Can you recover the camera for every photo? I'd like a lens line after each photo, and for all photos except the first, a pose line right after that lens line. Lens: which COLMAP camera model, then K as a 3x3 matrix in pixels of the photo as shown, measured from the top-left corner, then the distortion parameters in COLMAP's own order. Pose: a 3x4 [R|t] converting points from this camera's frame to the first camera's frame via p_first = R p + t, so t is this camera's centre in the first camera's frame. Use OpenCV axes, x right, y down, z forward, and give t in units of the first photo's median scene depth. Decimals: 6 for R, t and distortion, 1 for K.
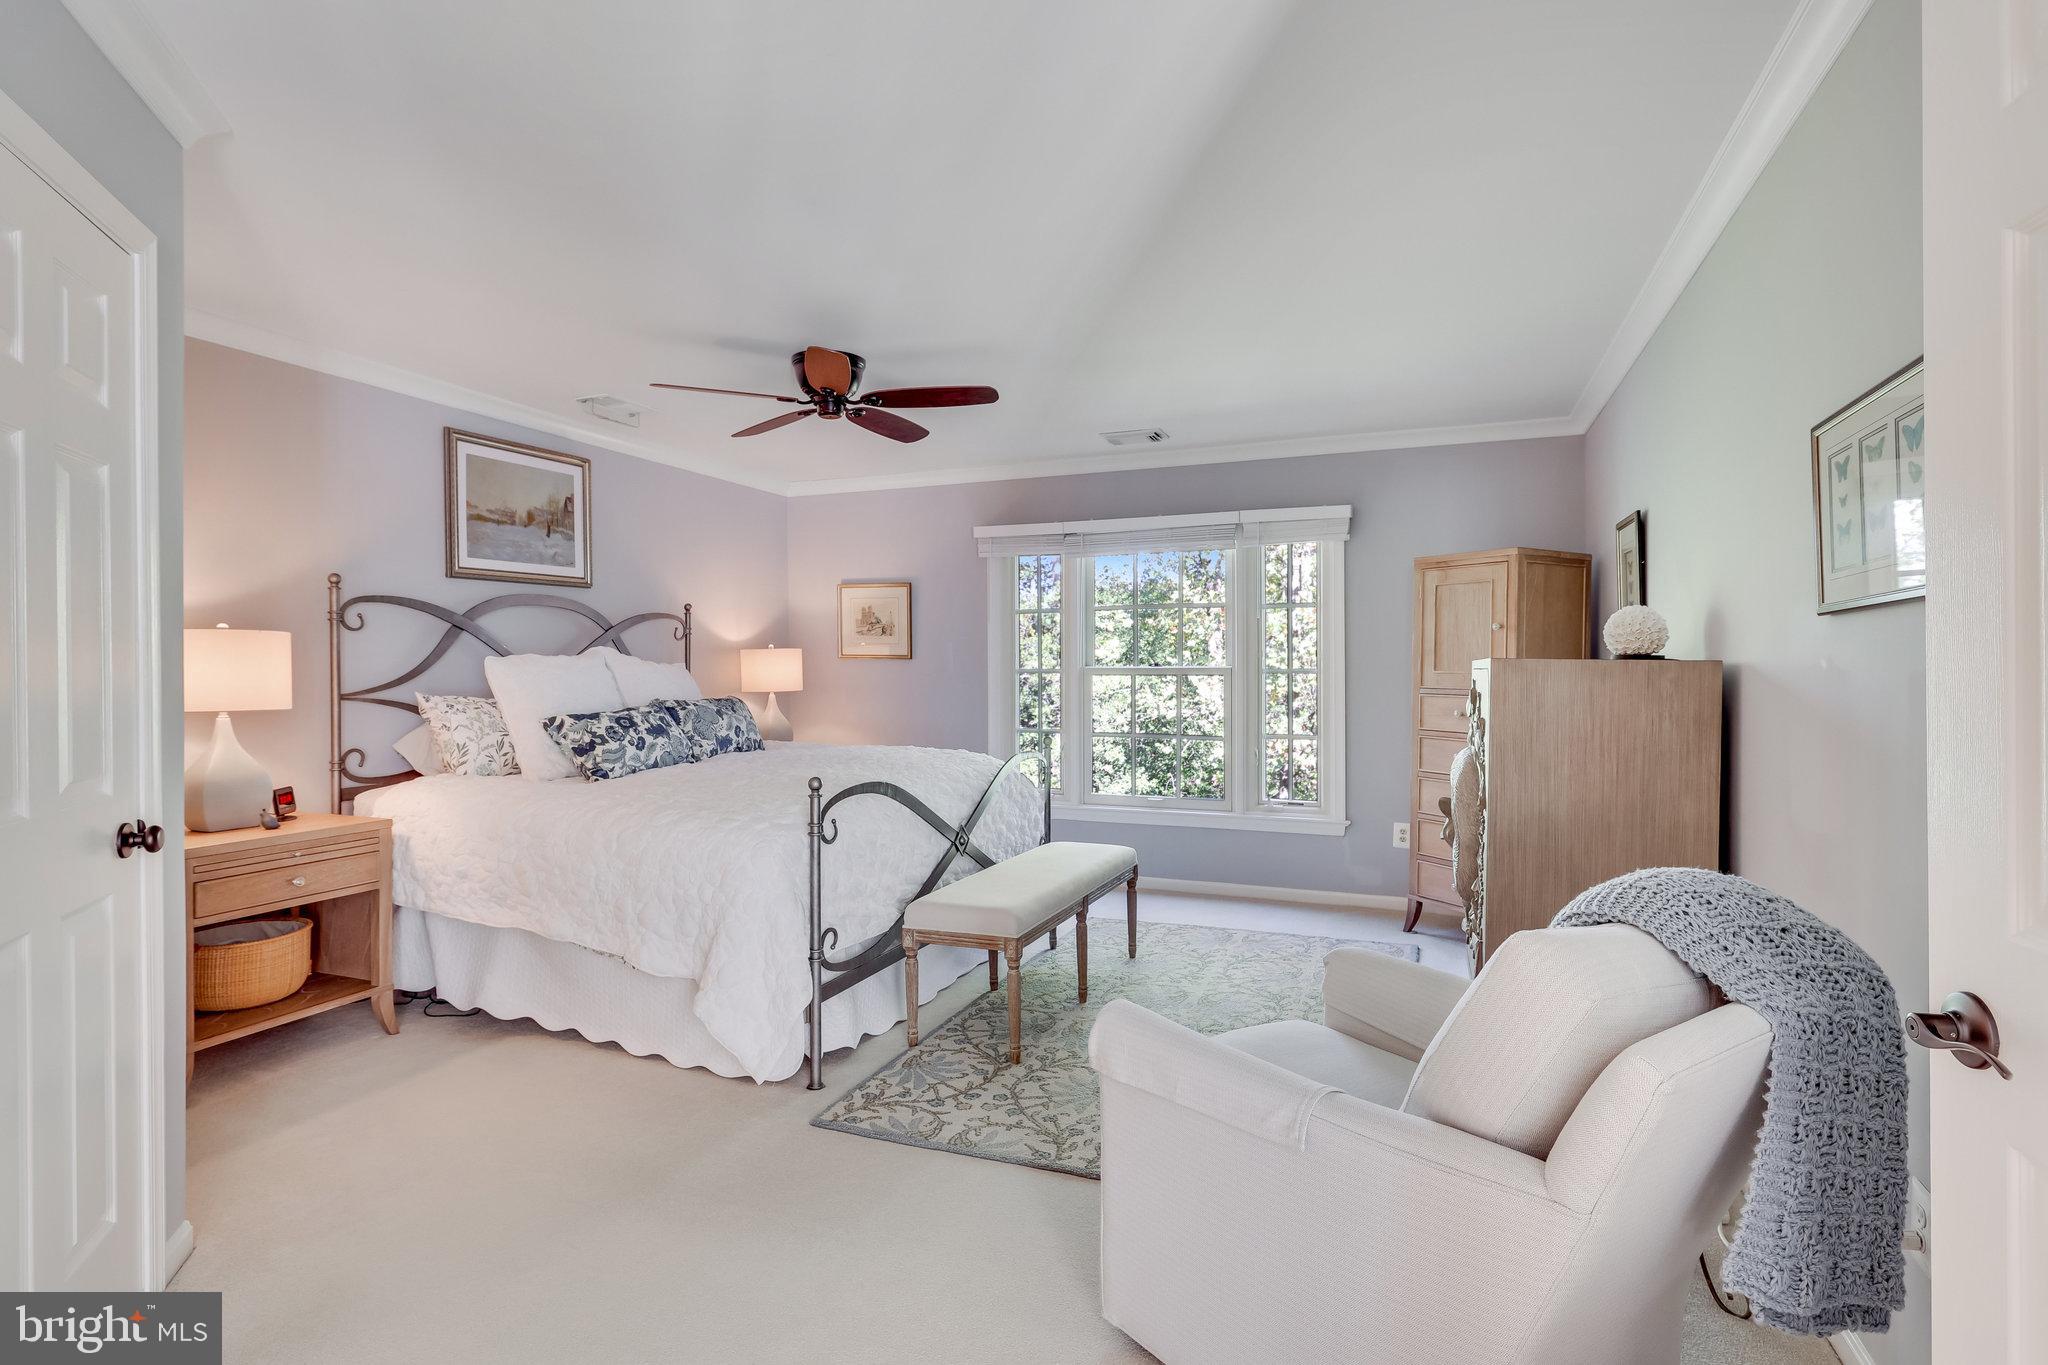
lens RADIAL K [[1125.0, 0, 1024.0], [0, 1125.0, 682.5], [0, 0, 1]] dist [-0.002372, -0.000490]
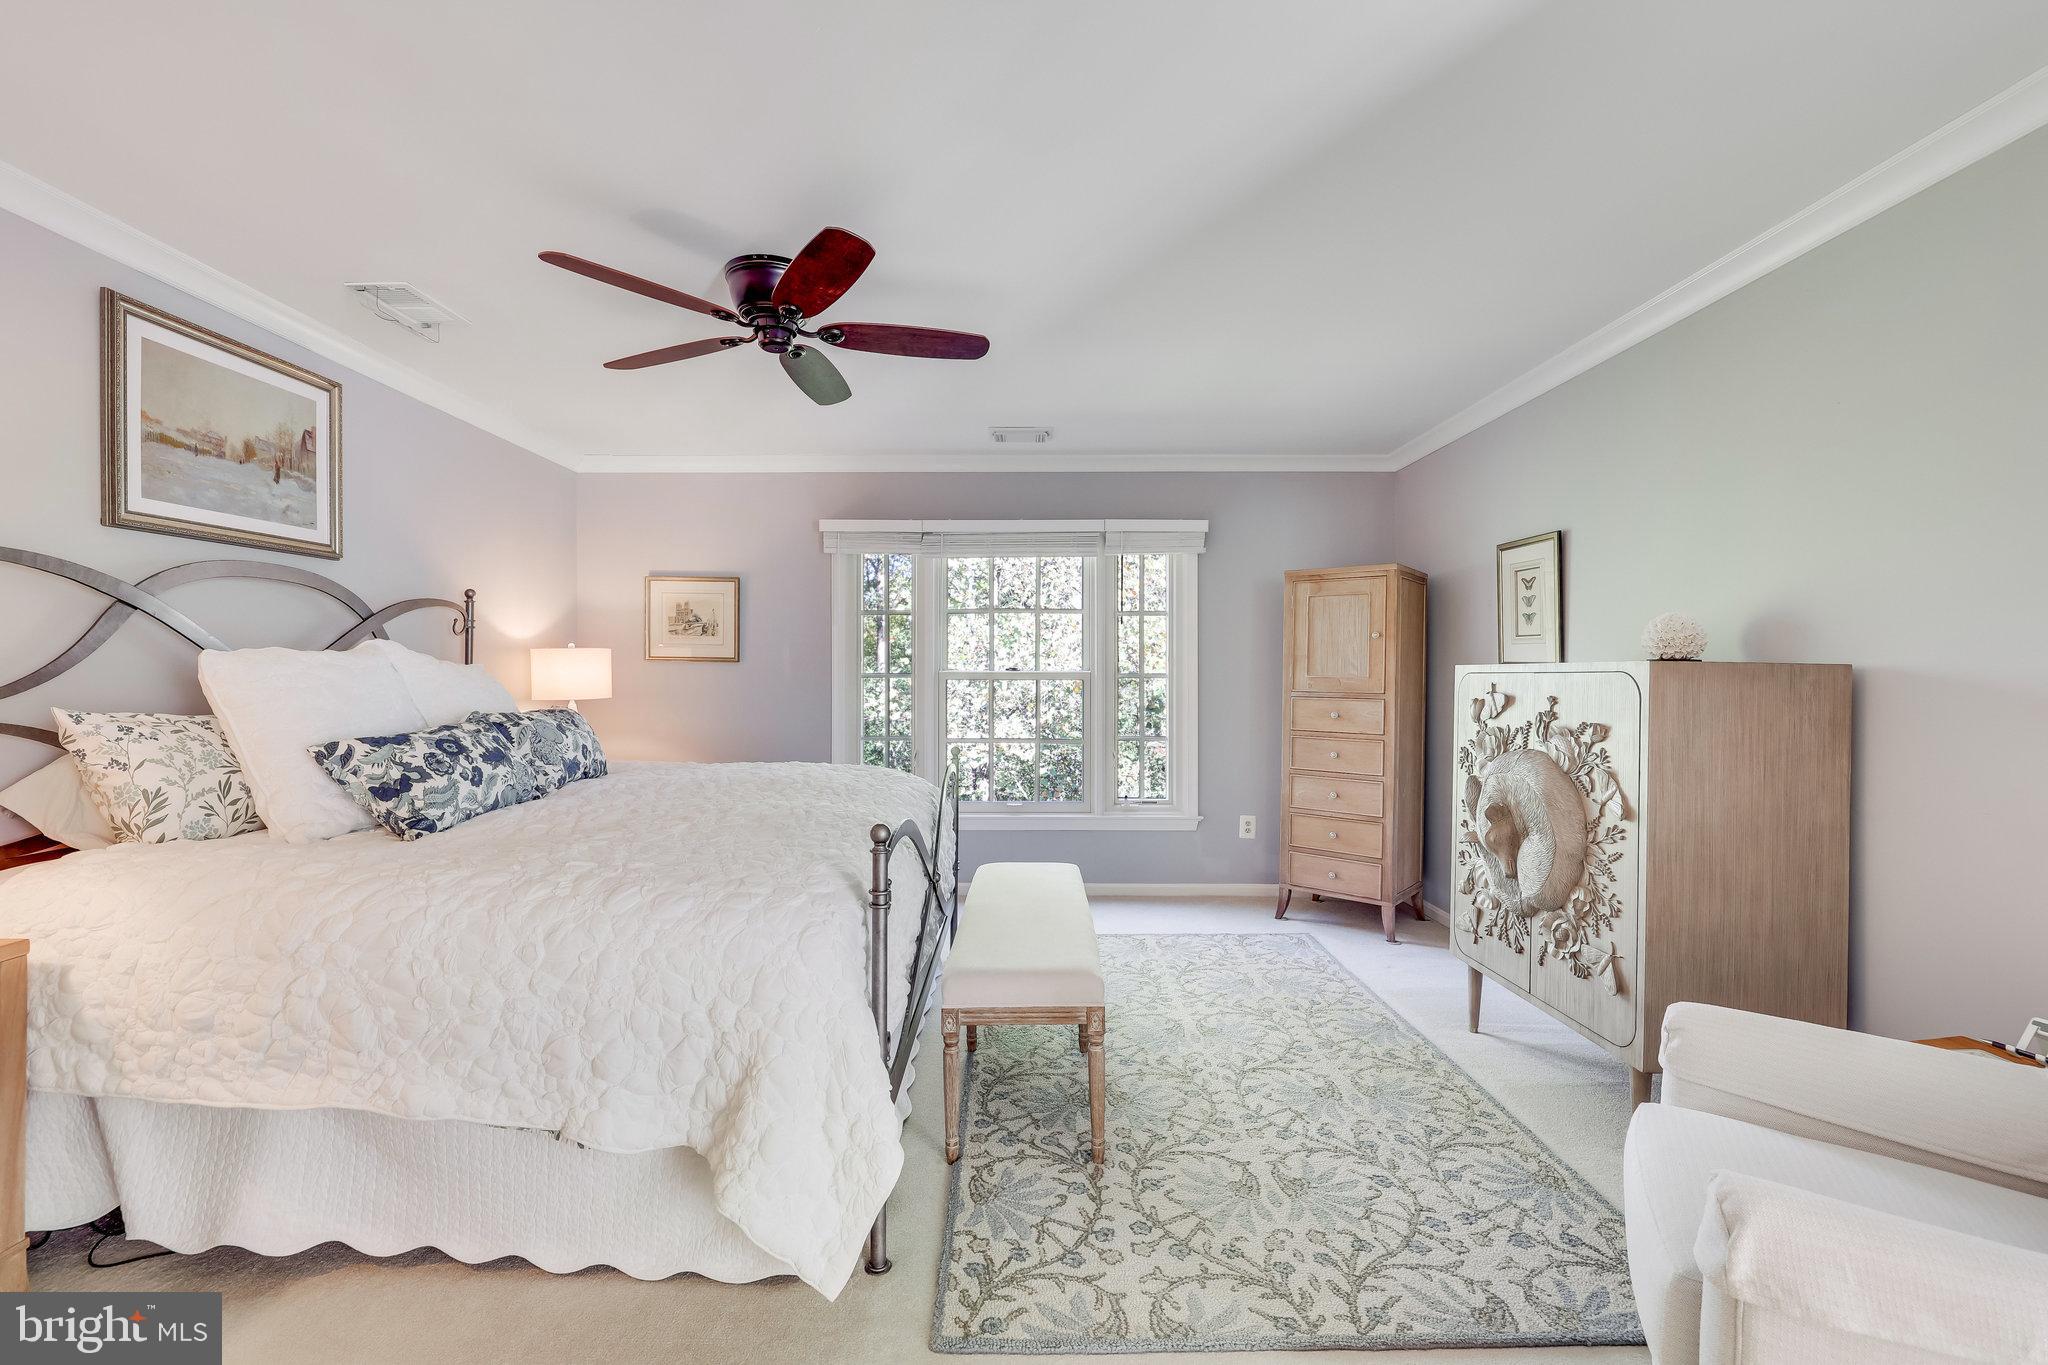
lens RADIAL K [[899.2, 0, 1024.5], [0, 899.2, 674.3], [0, 0, 1]] dist [-0.002319, 0.000073]
pose [[0.915286, 0.002246, 0.402797, -0.255072], [0.003243, 0.999911, -0.012946, -0.001260], [-0.402791, 0.013156, 0.915198, 0.347593]]
